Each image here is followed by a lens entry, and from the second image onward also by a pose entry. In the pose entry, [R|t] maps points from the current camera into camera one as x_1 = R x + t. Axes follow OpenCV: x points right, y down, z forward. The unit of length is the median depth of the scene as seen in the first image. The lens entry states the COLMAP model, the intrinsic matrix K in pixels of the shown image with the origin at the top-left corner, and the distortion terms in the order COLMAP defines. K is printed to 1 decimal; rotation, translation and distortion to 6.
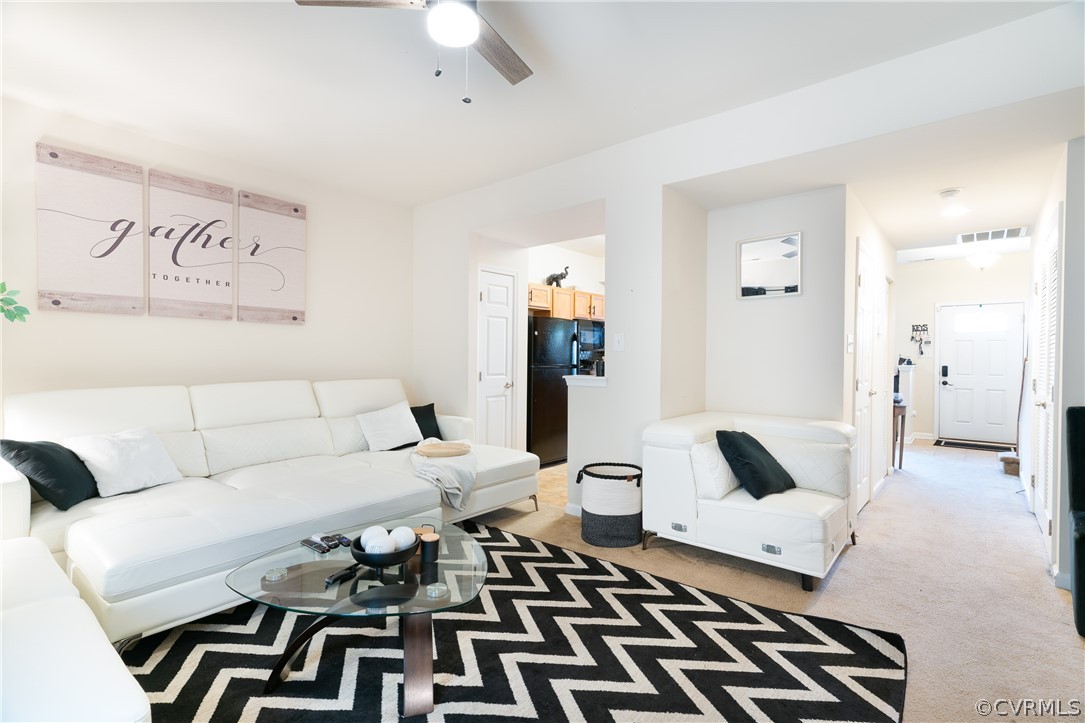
lens RADIAL K [[511.8, 0, 544.2], [0, 511.8, 358.3], [0, 0, 1]] dist [0.014408, -0.000466]
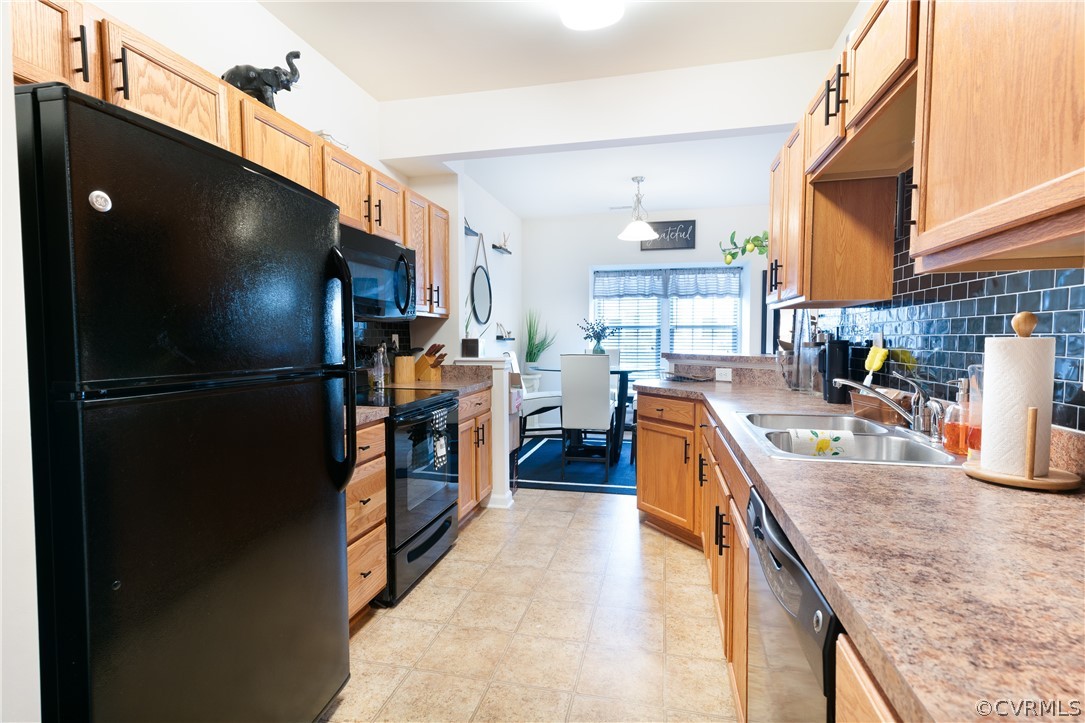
lens RADIAL K [[511.8, 0, 540.9], [0, 511.8, 362.1], [0, 0, 1]] dist [0.014408, -0.000466]
pose [[0.891025, -0.034650, 0.452630, 0.031052], [0.015226, 0.998803, 0.046490, -0.000356], [-0.453699, -0.034532, 0.890486, 0.671887]]
